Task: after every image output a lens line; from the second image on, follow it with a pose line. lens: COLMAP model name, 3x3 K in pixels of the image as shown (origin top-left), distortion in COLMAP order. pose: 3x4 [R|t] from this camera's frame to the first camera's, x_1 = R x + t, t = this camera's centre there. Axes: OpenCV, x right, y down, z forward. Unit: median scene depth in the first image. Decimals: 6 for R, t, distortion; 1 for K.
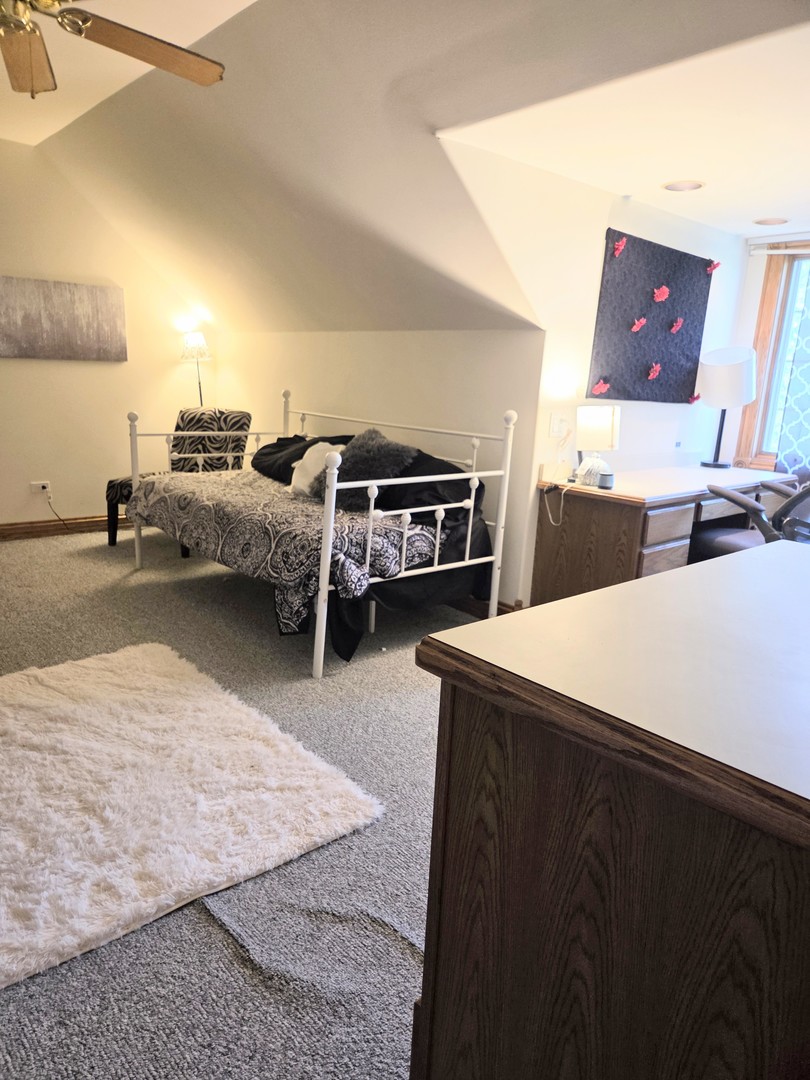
lens RADIAL K [[716.7, 0, 387.9], [0, 716.7, 543.3], [0, 0, 1]] dist [0.056851, -0.050697]
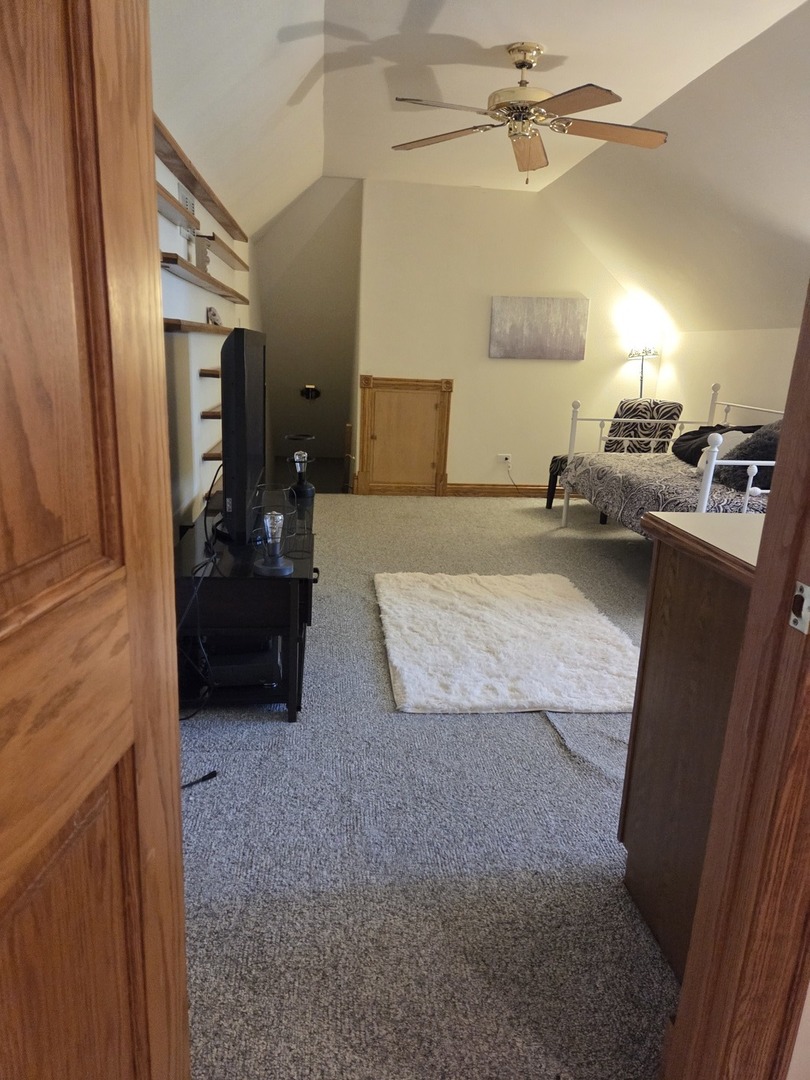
lens RADIAL K [[716.7, 0, 403.8], [0, 716.7, 539.2], [0, 0, 1]] dist [0.056851, -0.050697]
pose [[0.821072, 0.132794, -0.555164, 0.171936], [-0.132889, 0.990310, 0.040341, 0.061792], [0.555141, 0.040652, 0.830762, -0.261278]]
